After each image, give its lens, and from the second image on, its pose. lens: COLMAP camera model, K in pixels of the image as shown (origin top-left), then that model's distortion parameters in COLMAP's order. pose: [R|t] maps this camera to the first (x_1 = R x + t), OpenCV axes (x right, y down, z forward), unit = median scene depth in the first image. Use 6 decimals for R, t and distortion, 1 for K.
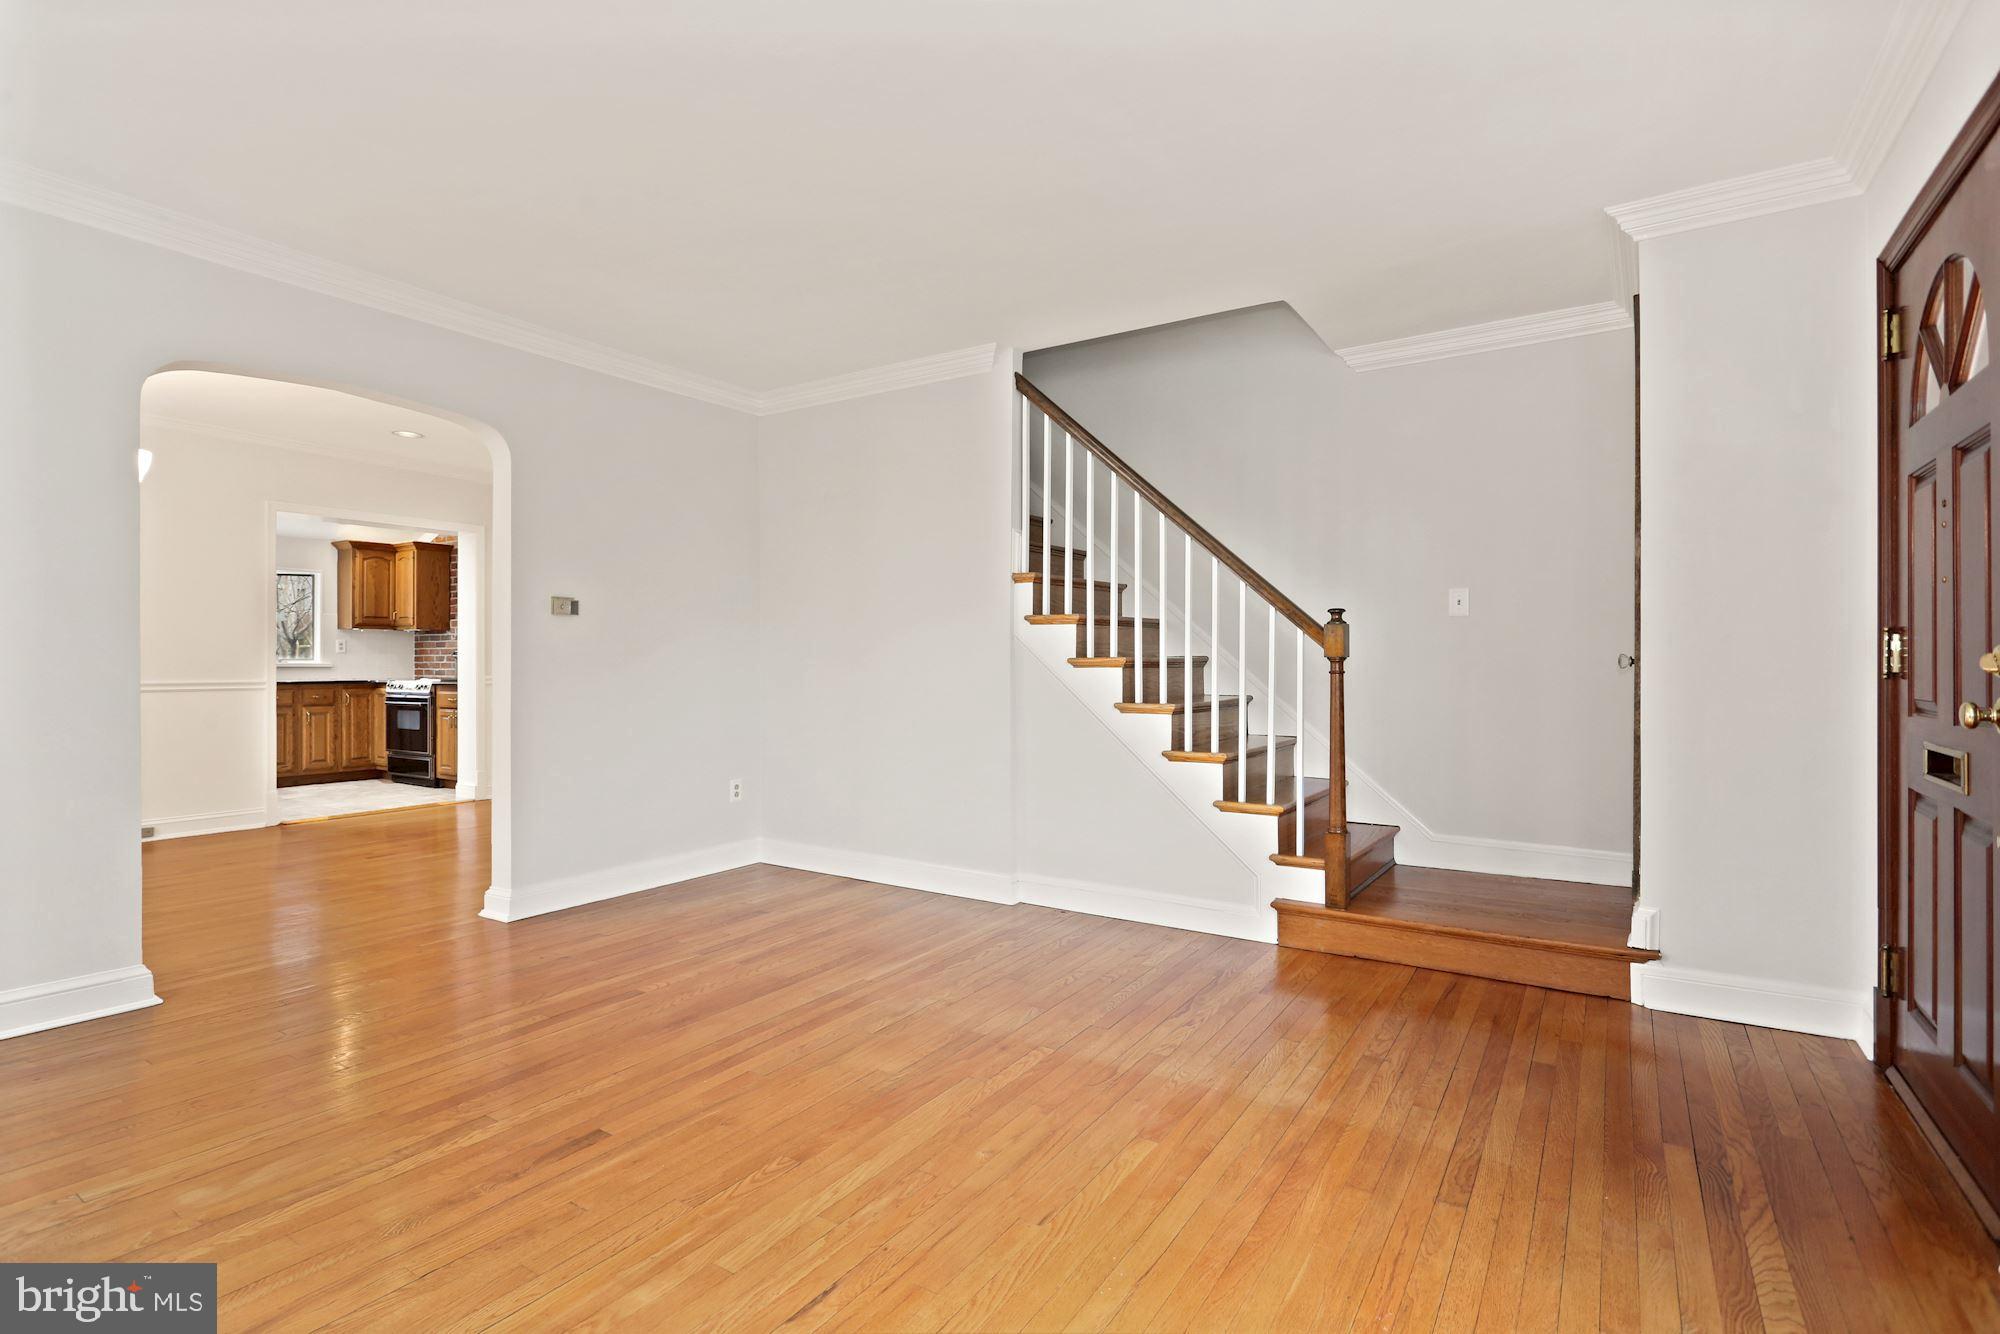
lens RADIAL K [[961.2, 0, 1003.0], [0, 961.2, 662.5], [0, 0, 1]] dist [-0.015697, 0.001987]
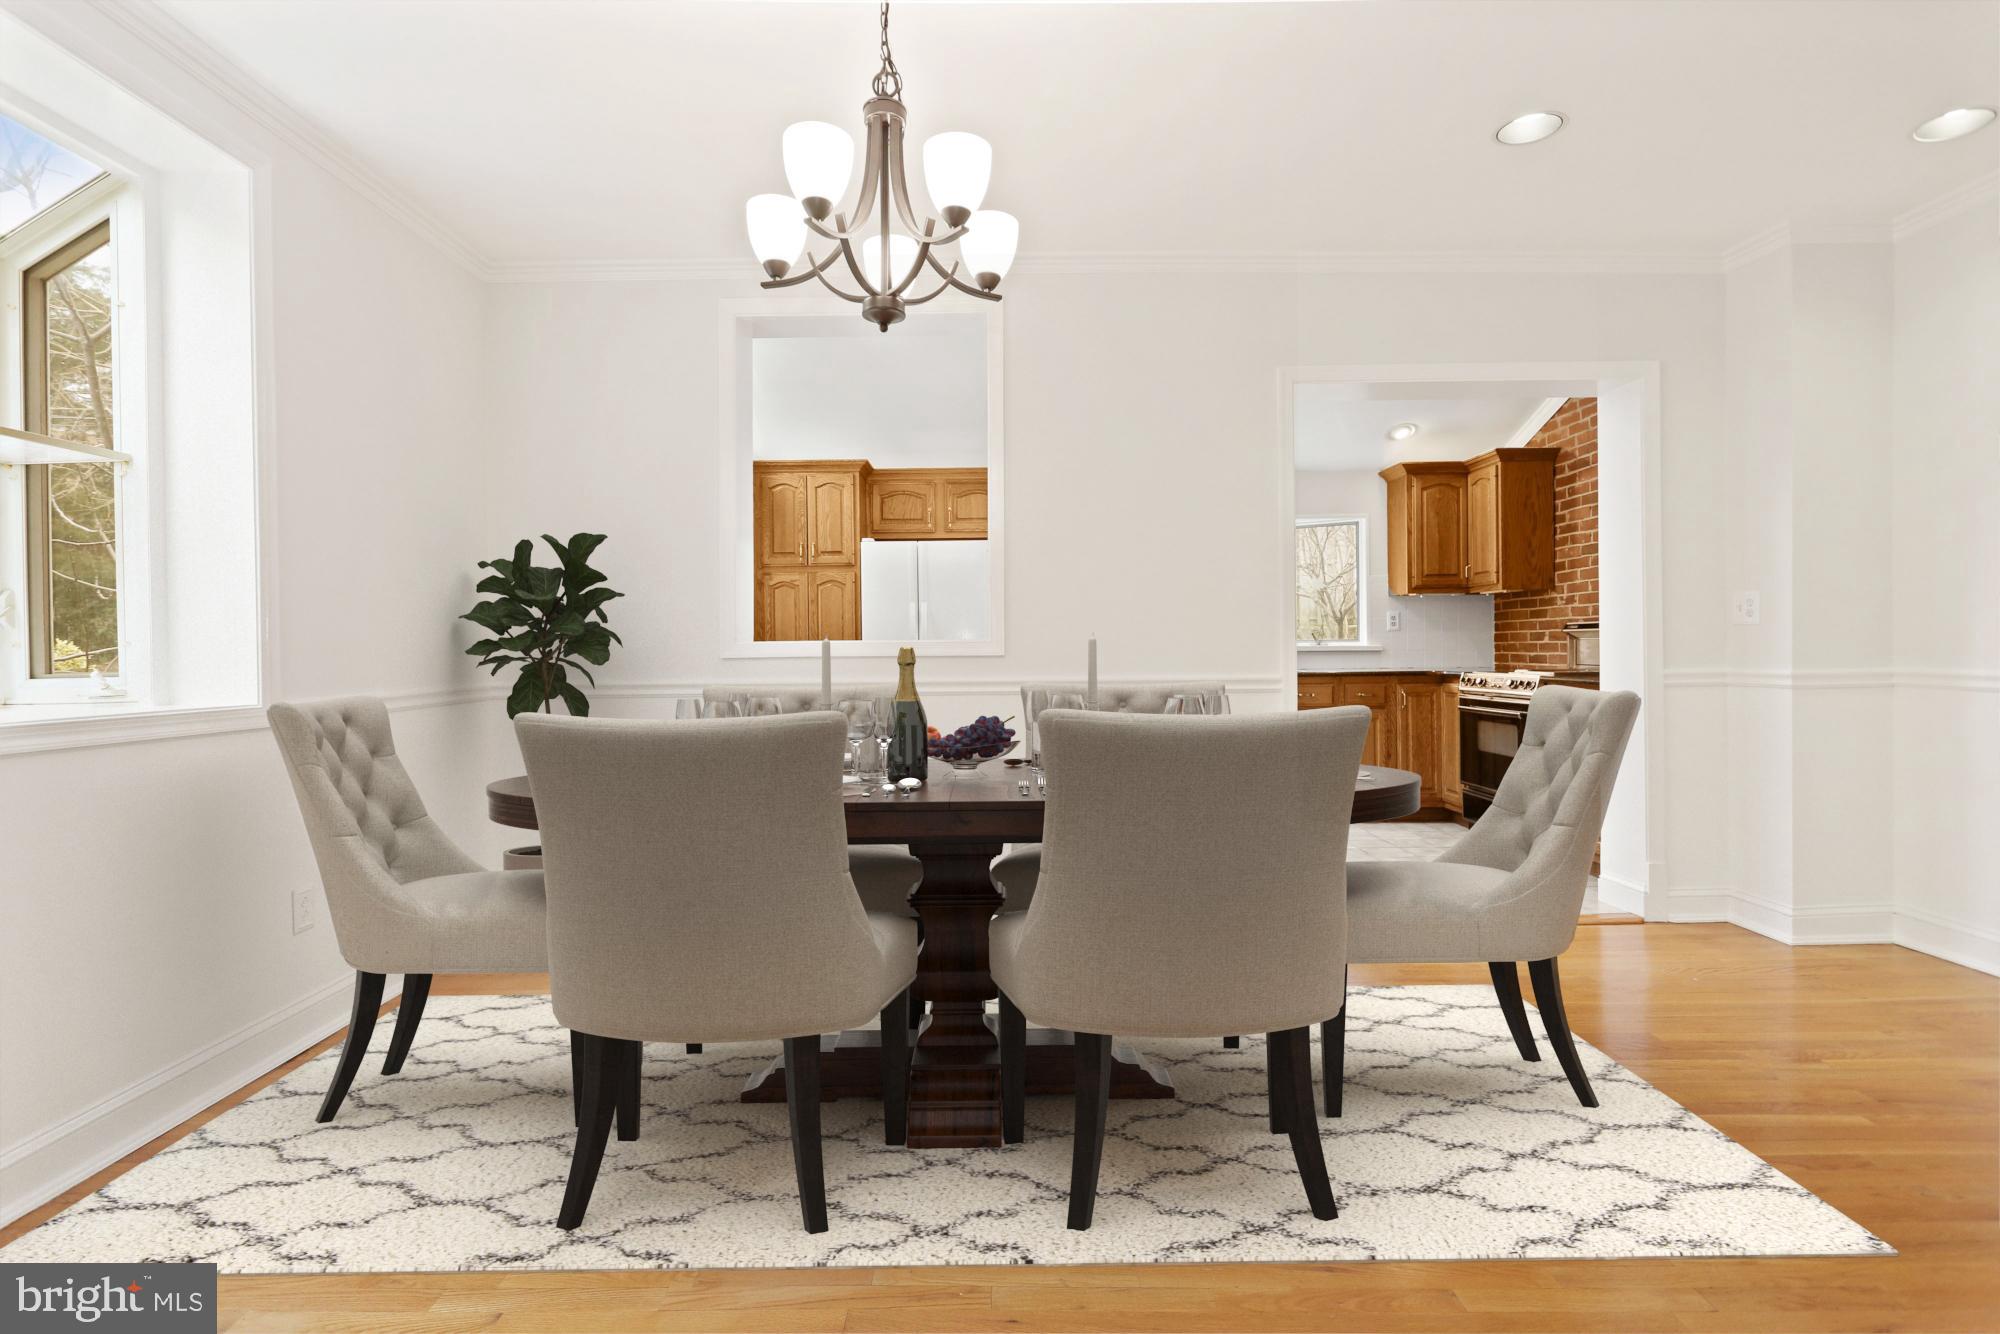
lens RADIAL K [[949.5, 0, 1000.4], [0, 949.5, 657.1], [0, 0, 1]] dist [0.000350, -0.000290]
pose [[0.547363, 0.000197, -0.836896, -0.286051], [0.011702, 0.999900, 0.007889, 0.000493], [0.836814, -0.014111, 0.547306, 0.402095]]
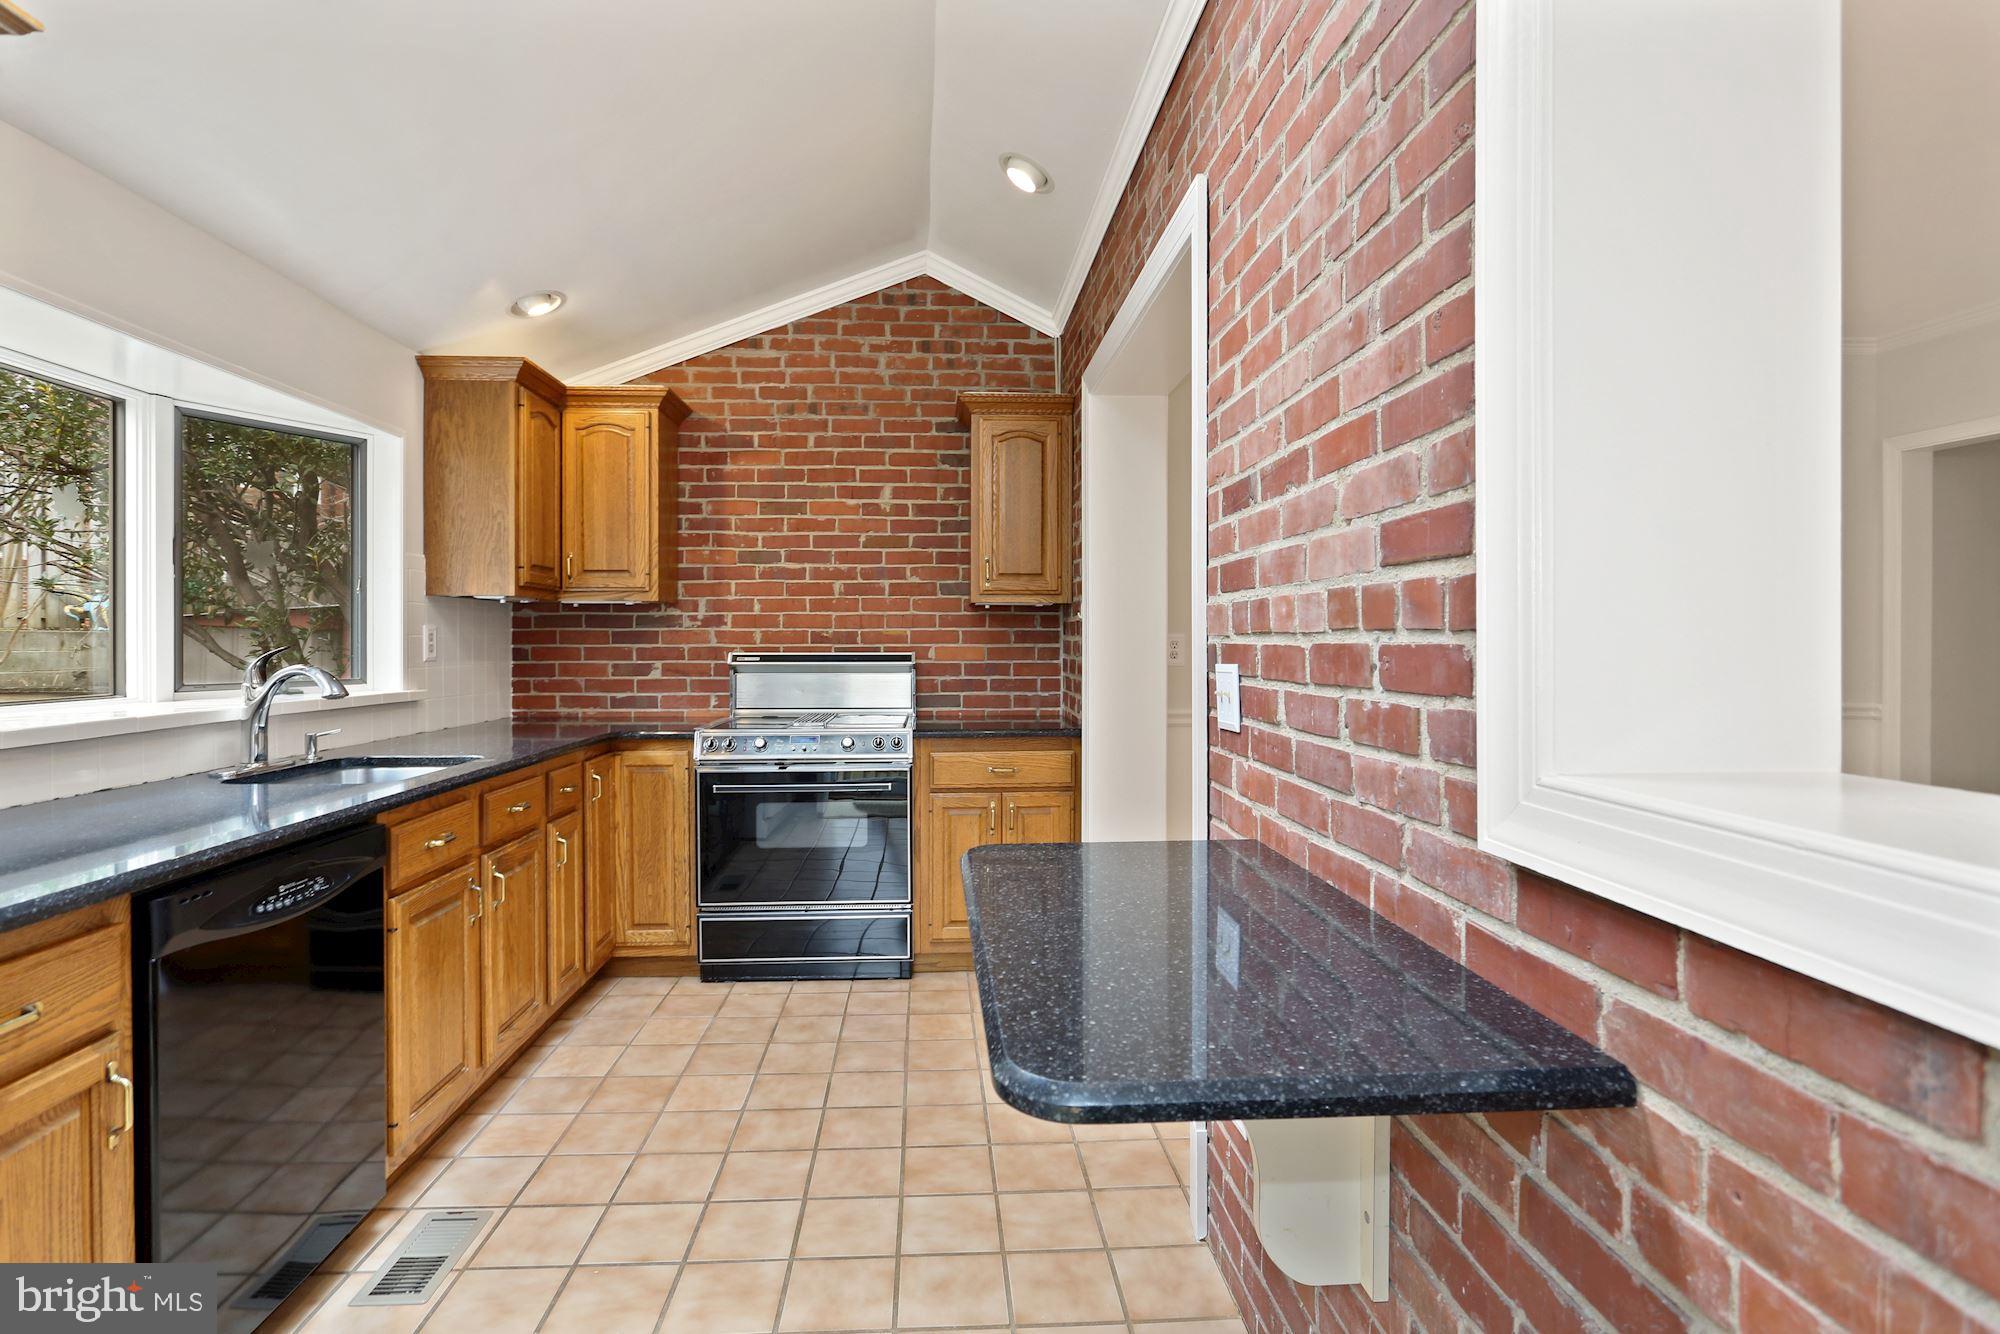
lens RADIAL K [[961.2, 0, 994.7], [0, 961.2, 654.2], [0, 0, 1]] dist [-0.015697, 0.001987]
pose [[0.805781, -0.010088, 0.592127, -0.776359], [0.000766, 0.999872, 0.015992, -0.019449], [-0.592213, -0.012432, 0.805686, 0.603460]]
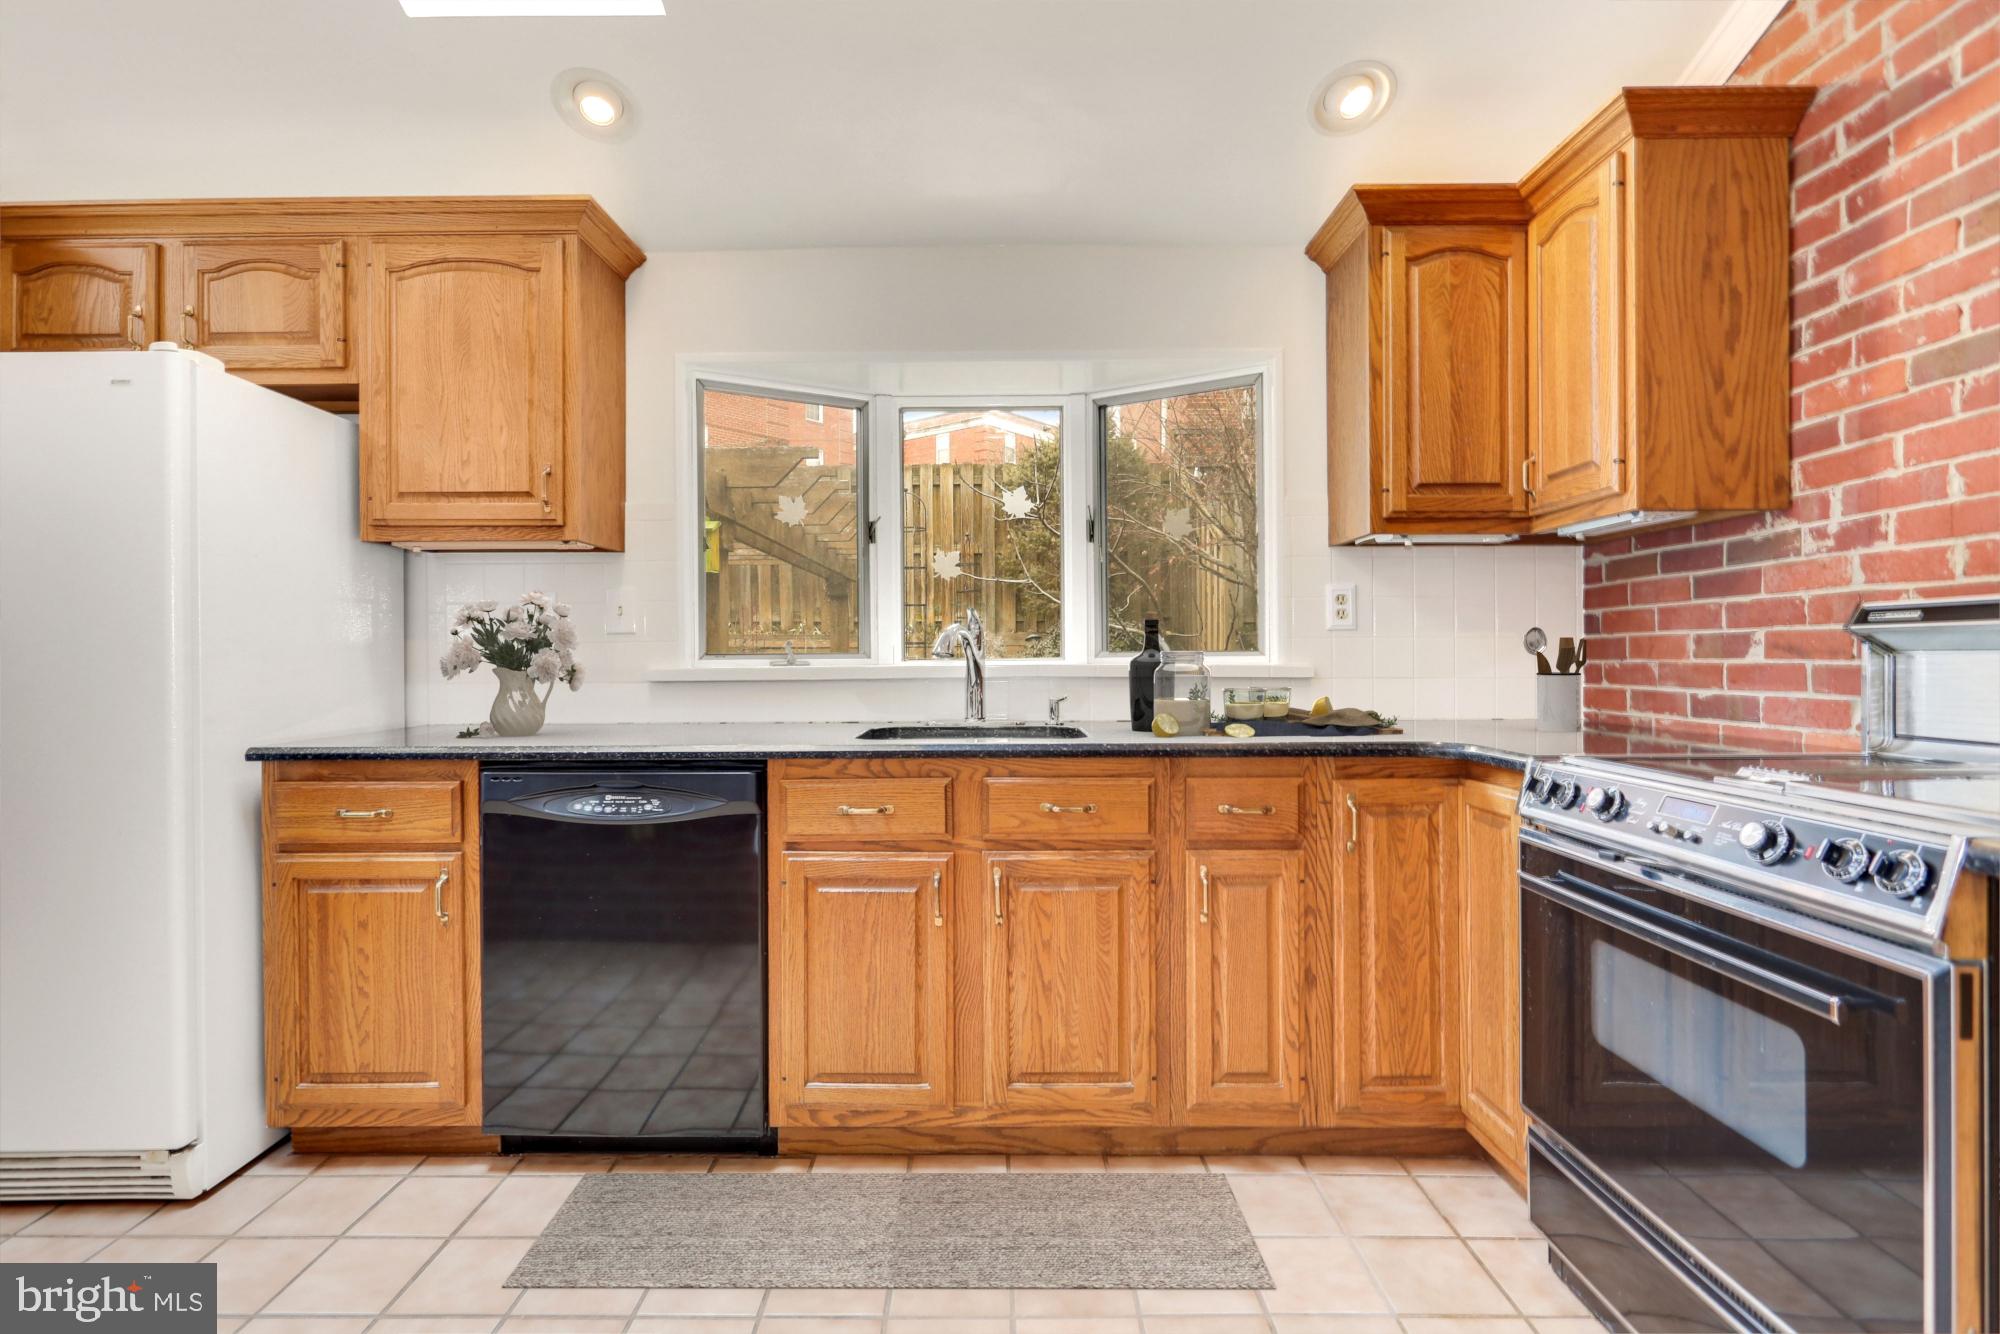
lens RADIAL K [[949.5, 0, 994.8], [0, 949.5, 657.7], [0, 0, 1]] dist [0.000350, -0.000290]
pose [[0.541206, -0.002950, -0.840885, -0.535852], [0.005829, 0.999983, 0.000243, -0.002545], [0.840870, -0.005034, 0.541214, 0.796799]]
